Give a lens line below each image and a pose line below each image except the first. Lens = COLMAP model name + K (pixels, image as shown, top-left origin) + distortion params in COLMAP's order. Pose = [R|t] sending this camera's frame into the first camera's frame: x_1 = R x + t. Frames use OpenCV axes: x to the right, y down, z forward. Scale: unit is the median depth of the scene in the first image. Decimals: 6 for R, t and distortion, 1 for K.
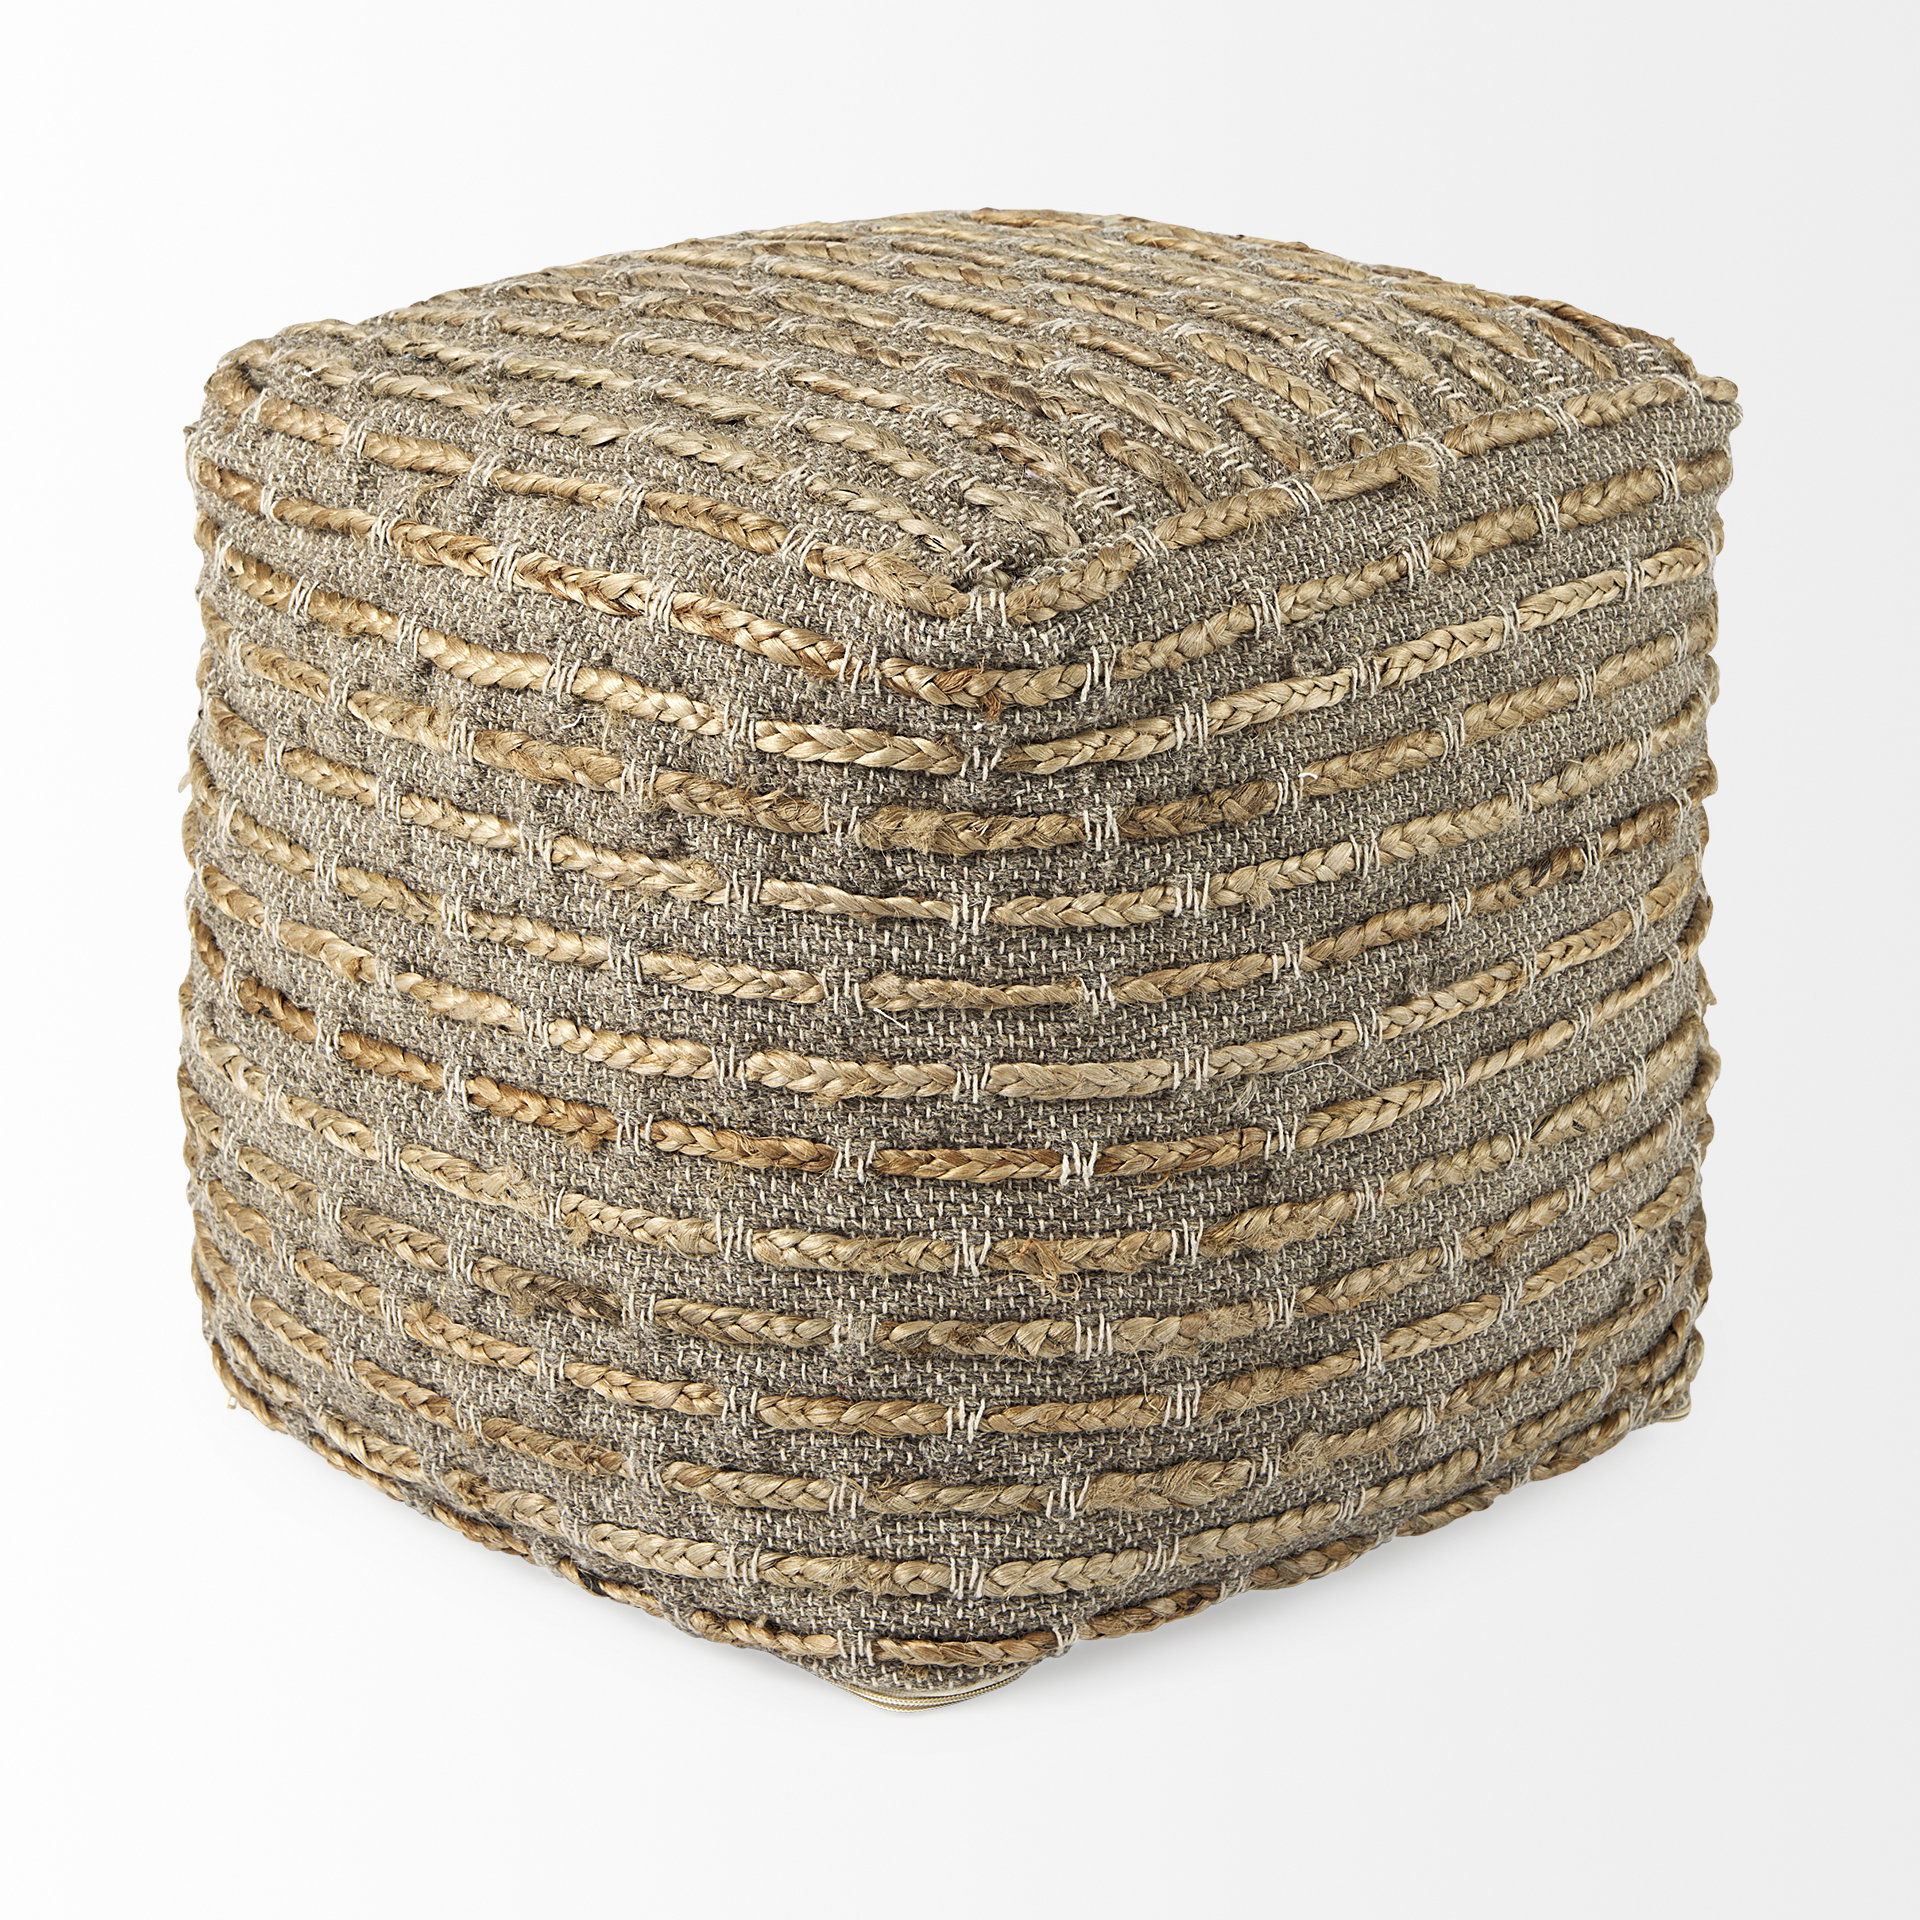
lens RADIAL K [[5918.1, 0, 958.8], [0, 5918.1, 961.9], [0, 0, 1]] dist [0.009025, 0.000000]
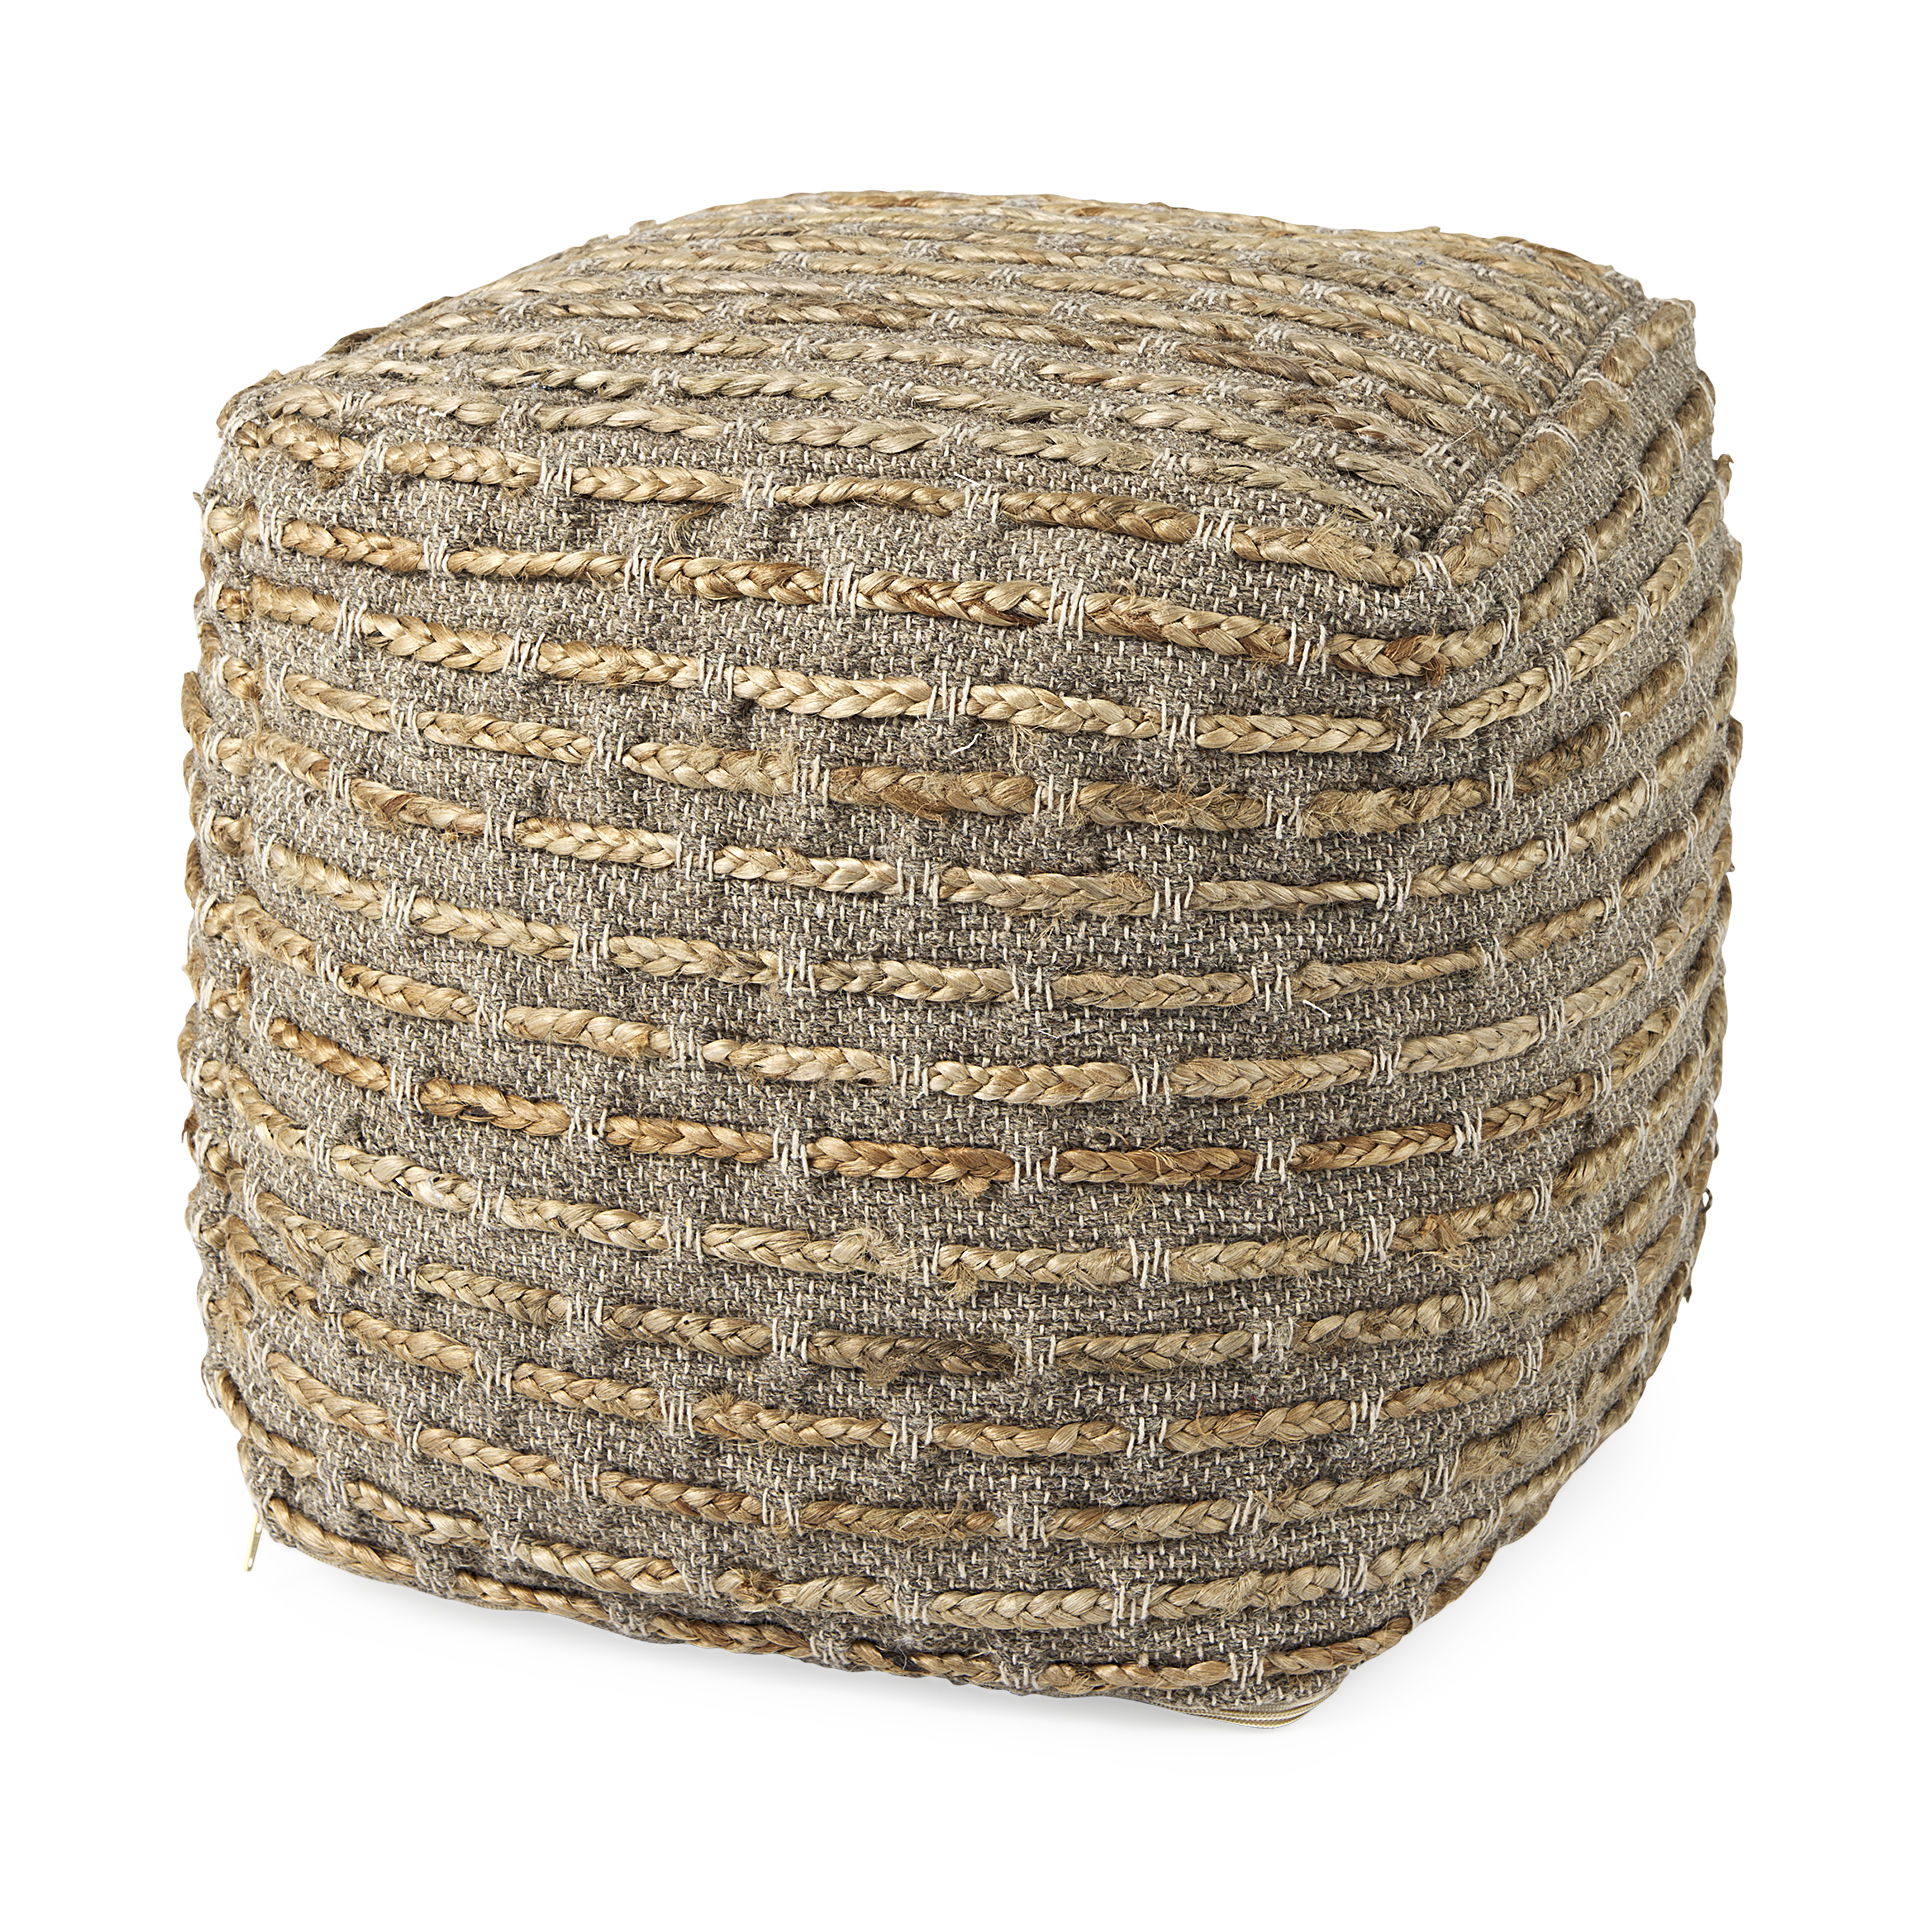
lens RADIAL K [[5918.1, 0, 1057.9], [0, 5918.1, 926.1], [0, 0, 1]] dist [0.009025, 0.000000]
pose [[0.884276, -0.128095, 0.449053, -0.474046], [0.130950, 0.991078, 0.024843, -0.032925], [-0.448228, 0.036836, 0.893160, 0.149866]]
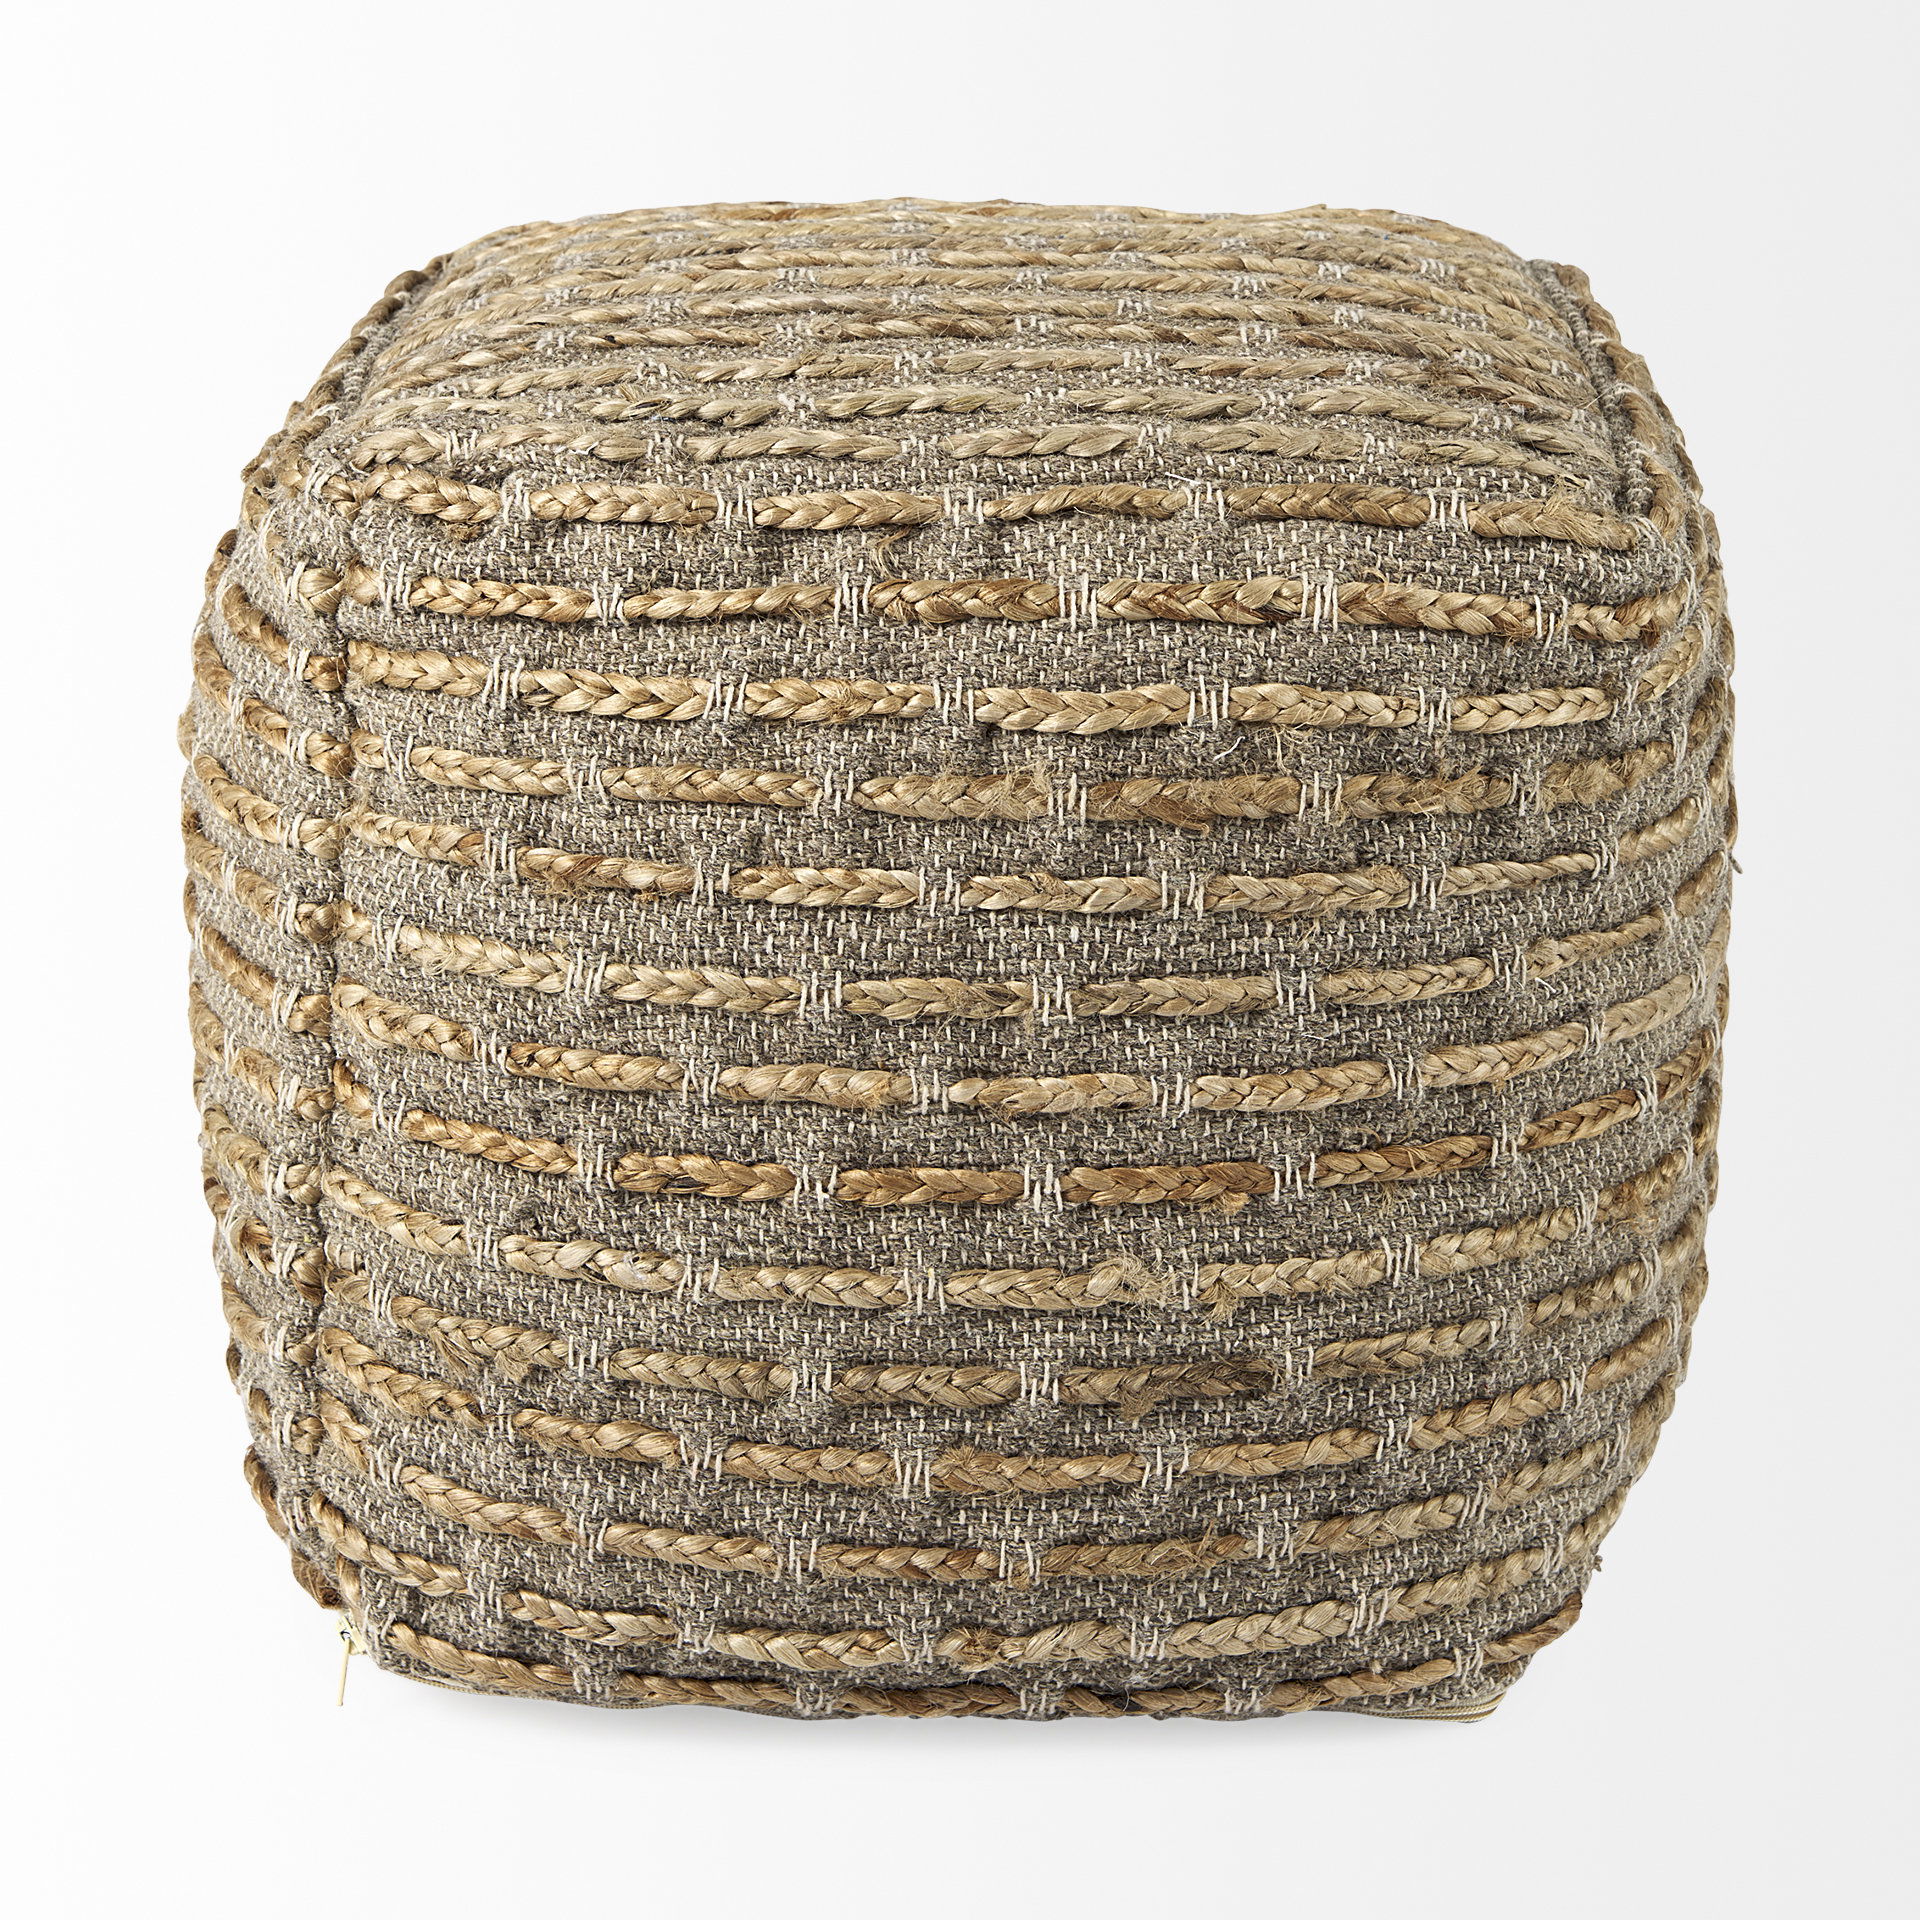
lens RADIAL K [[5918.1, 0, 924.7], [0, 5918.1, 842.1], [0, 0, 1]] dist [0.009025, 0.000000]
pose [[0.707782, -0.194956, 0.678997, -0.716865], [0.214017, 0.975171, 0.056904, -0.087683], [-0.673232, 0.105041, 0.731933, 0.356208]]
